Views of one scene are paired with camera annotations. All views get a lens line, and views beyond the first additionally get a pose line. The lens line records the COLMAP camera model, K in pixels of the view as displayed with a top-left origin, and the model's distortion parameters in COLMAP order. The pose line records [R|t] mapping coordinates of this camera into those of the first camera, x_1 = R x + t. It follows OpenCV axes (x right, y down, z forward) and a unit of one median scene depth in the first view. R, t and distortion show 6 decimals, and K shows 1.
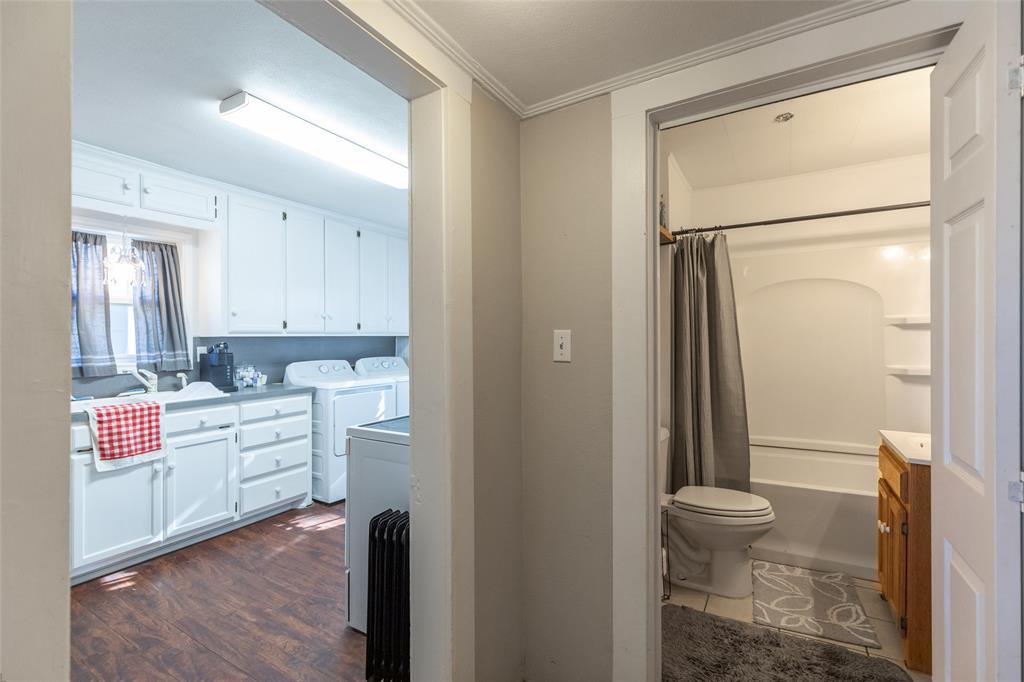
lens RADIAL K [[461.5, 0, 498.2], [0, 461.5, 332.2], [0, 0, 1]] dist [0.008881, -0.002436]
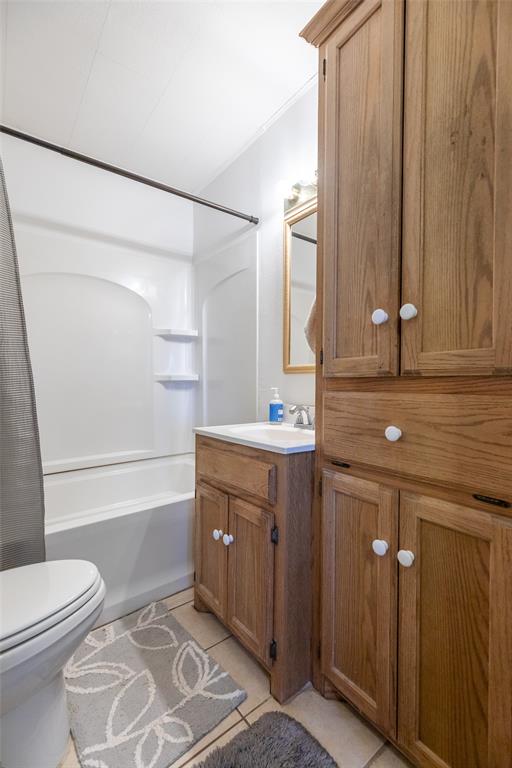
lens RADIAL K [[346.1, 0, 258.1], [0, 346.1, 390.2], [0, 0, 1]] dist [0.008881, -0.002436]
pose [[0.356621, -0.006253, 0.934228, 0.183901], [-0.015939, 0.999791, 0.012776, 0.100406], [-0.934113, -0.019447, 0.356447, 0.510916]]
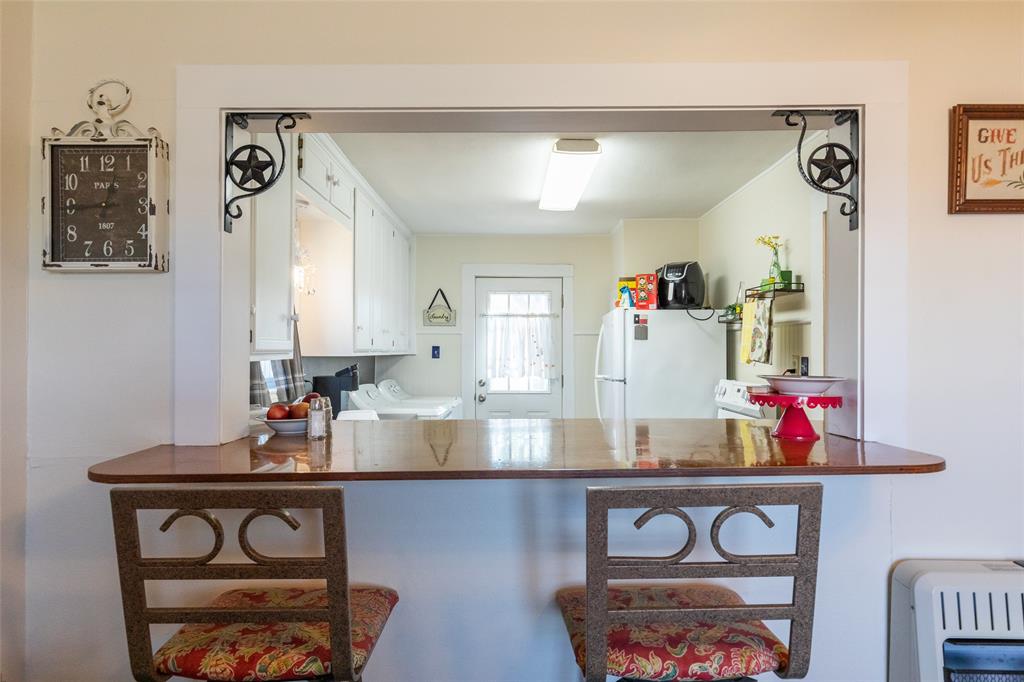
lens RADIAL K [[620.7, 0, 504.8], [0, 620.7, 345.0], [0, 0, 1]] dist [0.001911, 0.001810]
pose [[0.847443, 0.014275, 0.530695, -1.113889], [-0.015051, 0.999883, -0.002862, -0.014542], [-0.530674, -0.005562, 0.847558, -0.106580]]
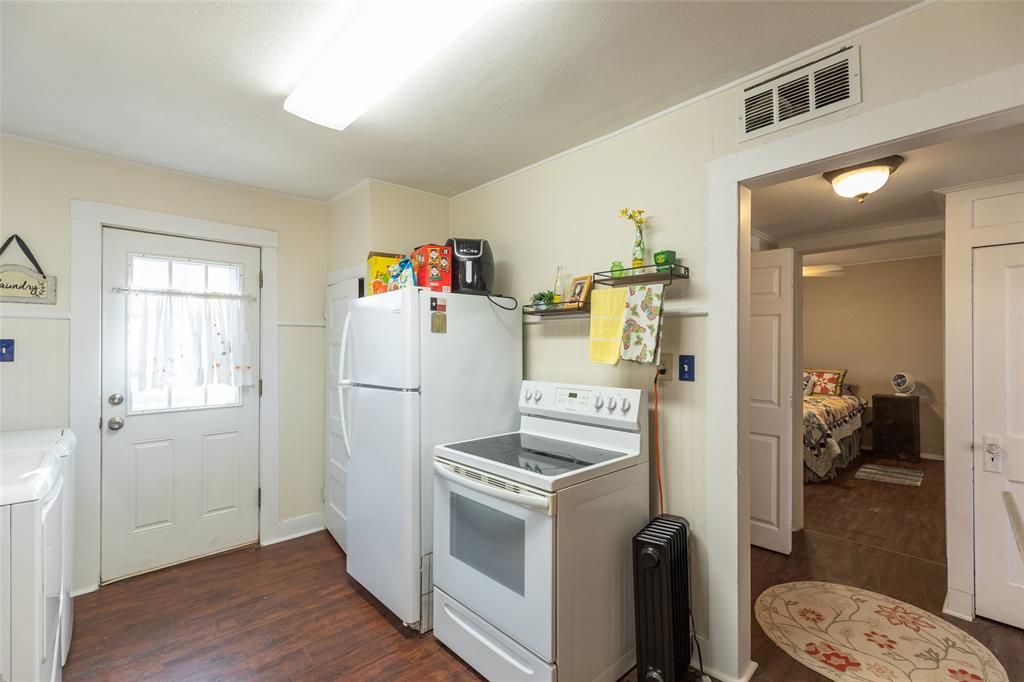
lens RADIAL K [[461.5, 0, 514.7], [0, 461.5, 341.4], [0, 0, 1]] dist [0.008881, -0.002436]
pose [[0.246341, 0.014716, 0.969072, -0.808359], [-0.014953, 0.999823, -0.011382, -0.013183], [-0.969068, -0.011687, 0.246517, 0.642126]]
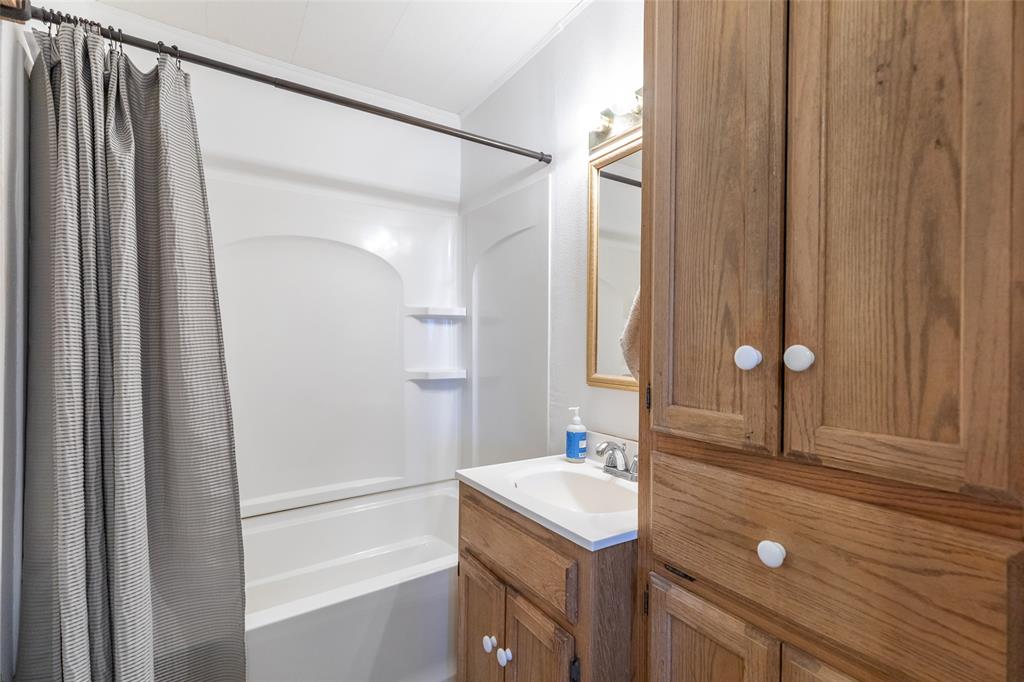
lens RADIAL K [[461.5, 0, 515.1], [0, 461.5, 349.5], [0, 0, 1]] dist [0.008881, -0.002436]
pose [[0.424367, -0.002585, 0.905486, 0.227485], [-0.020582, 0.999710, 0.012500, 0.028085], [-0.905256, -0.023941, 0.424191, 0.530327]]
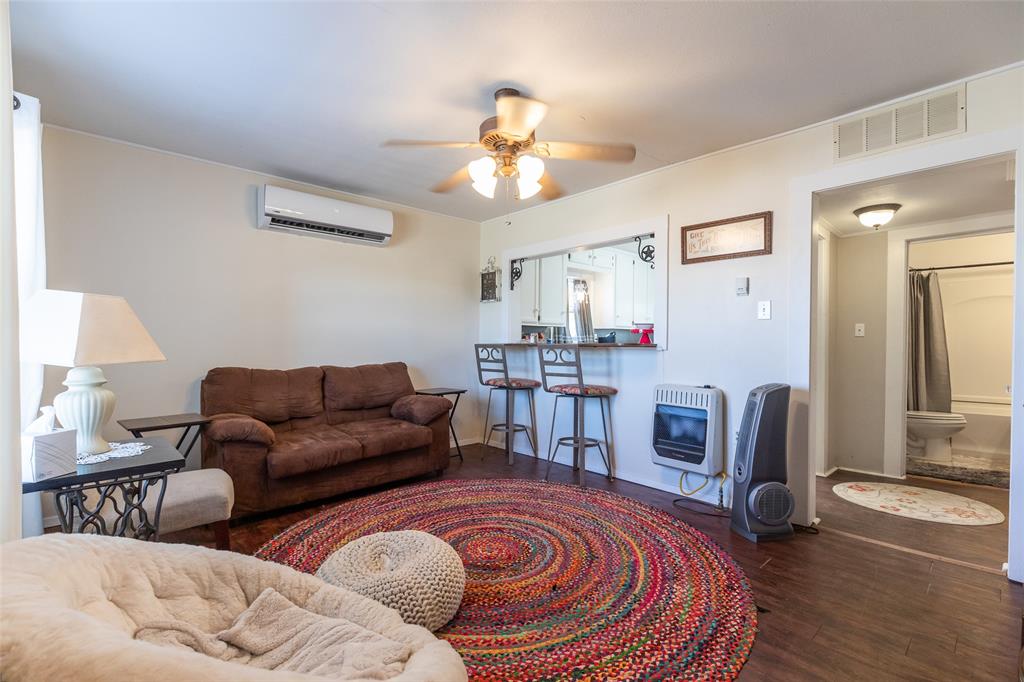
lens RADIAL K [[461.5, 0, 512.0], [0, 461.5, 336.4], [0, 0, 1]] dist [0.008881, -0.002436]
pose [[0.964498, 0.014555, -0.263690, -0.585334], [-0.013702, 0.999893, 0.005076, 0.044148], [0.263736, -0.001283, 0.964594, -1.106456]]
